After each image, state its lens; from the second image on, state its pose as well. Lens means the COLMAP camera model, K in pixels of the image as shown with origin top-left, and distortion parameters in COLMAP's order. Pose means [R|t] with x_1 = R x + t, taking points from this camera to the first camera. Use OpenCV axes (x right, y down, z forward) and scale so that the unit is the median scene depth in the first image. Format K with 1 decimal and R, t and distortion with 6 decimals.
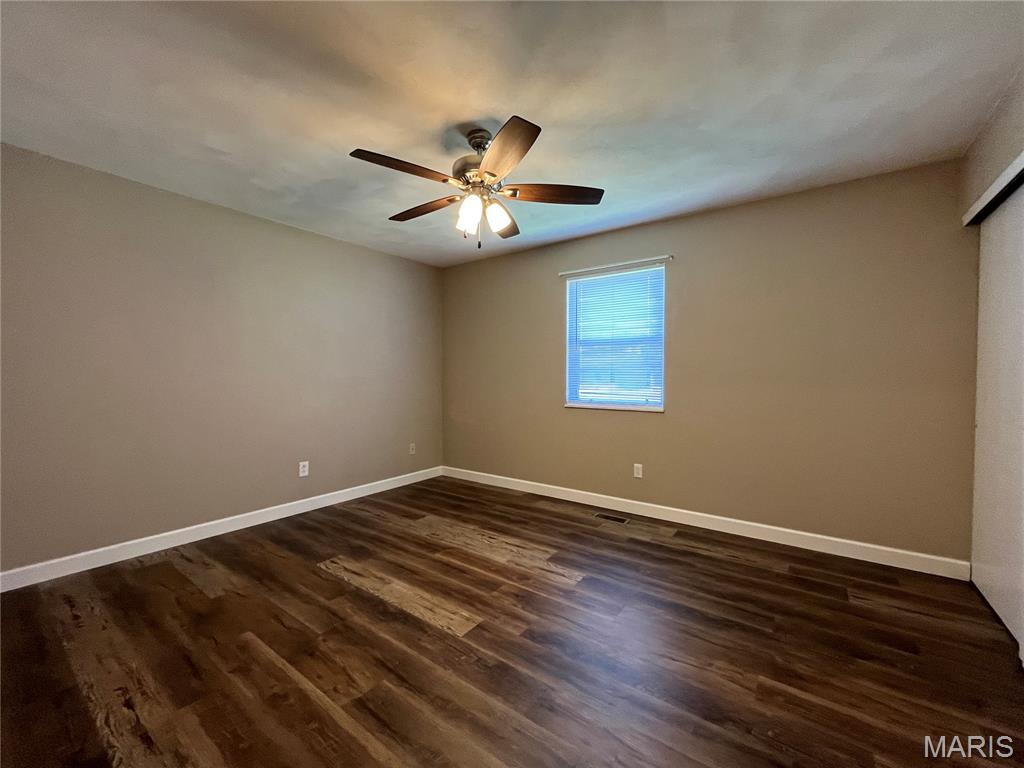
lens RADIAL K [[414.1, 0, 514.0], [0, 414.1, 383.6], [0, 0, 1]] dist [-0.001565, 0.000237]
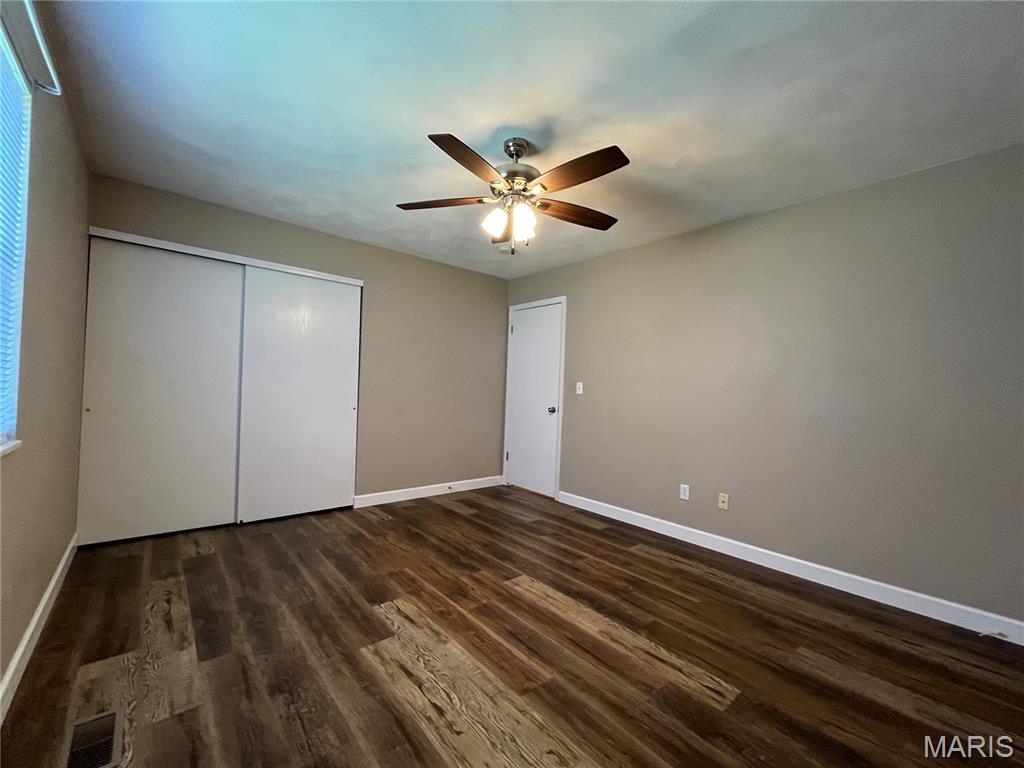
lens RADIAL K [[414.1, 0, 511.4], [0, 414.1, 382.5], [0, 0, 1]] dist [-0.001565, 0.000237]
pose [[-0.973909, -0.031072, 0.224803, -0.307542], [-0.031186, 0.999509, 0.003046, -0.015942], [-0.224787, -0.004044, -0.974400, 1.921593]]
